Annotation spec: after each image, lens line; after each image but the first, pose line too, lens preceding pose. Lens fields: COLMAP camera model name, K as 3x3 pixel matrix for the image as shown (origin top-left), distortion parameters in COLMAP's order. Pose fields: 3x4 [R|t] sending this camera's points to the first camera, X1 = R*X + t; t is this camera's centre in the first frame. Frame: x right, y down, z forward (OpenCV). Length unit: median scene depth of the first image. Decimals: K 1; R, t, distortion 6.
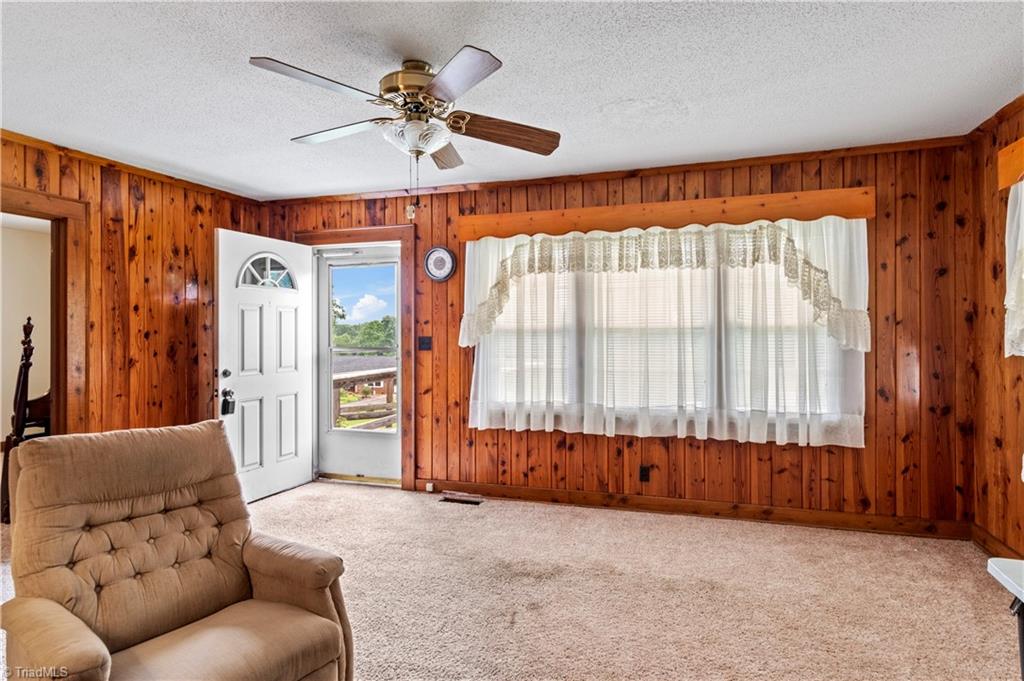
lens RADIAL K [[554.2, 0, 544.6], [0, 554.2, 323.1], [0, 0, 1]] dist [0.007516, -0.006914]
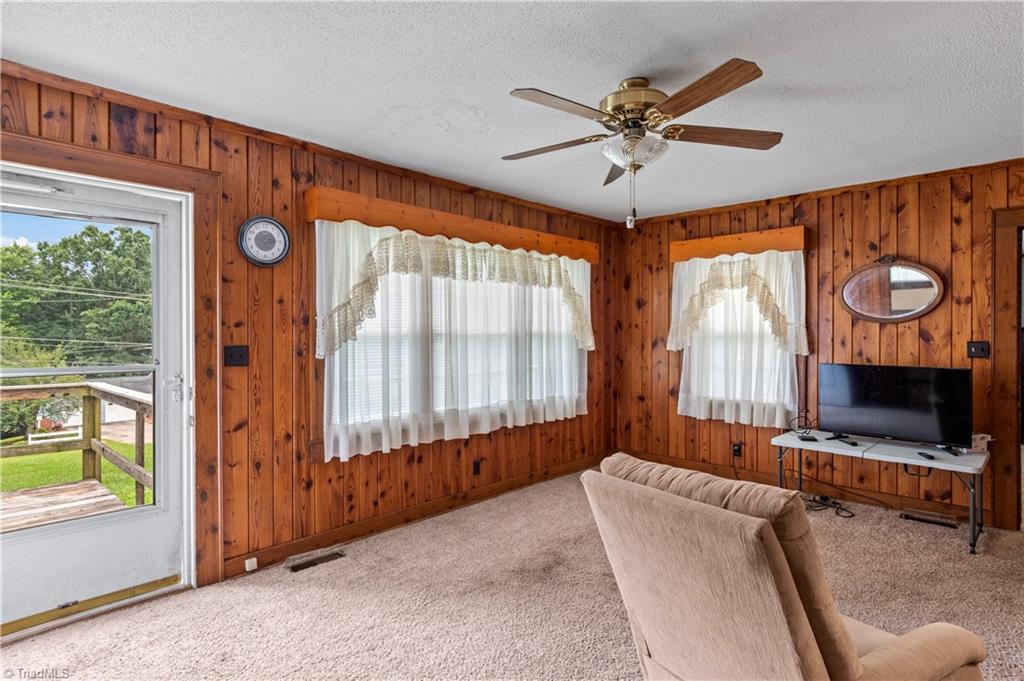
lens RADIAL K [[554.2, 0, 518.8], [0, 554.2, 335.0], [0, 0, 1]] dist [0.007516, -0.006914]
pose [[0.428286, 0.003604, 0.903636, -0.777184], [-0.010943, 0.999939, 0.001199, 0.007745], [-0.903577, -0.010402, 0.428300, 0.461900]]
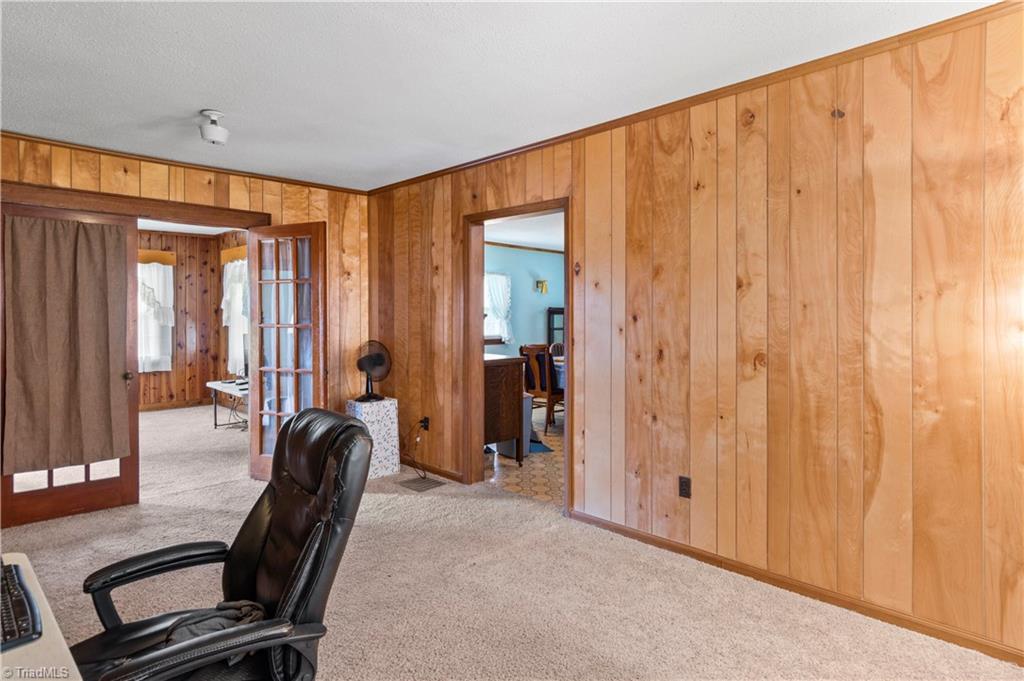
lens RADIAL K [[554.2, 0, 504.6], [0, 554.2, 319.5], [0, 0, 1]] dist [0.007516, -0.006914]
pose [[0.487780, -0.002266, 0.872963, -0.608951], [-0.006069, 0.999964, 0.005987, 0.003289], [-0.872945, -0.008218, 0.487749, -1.065404]]
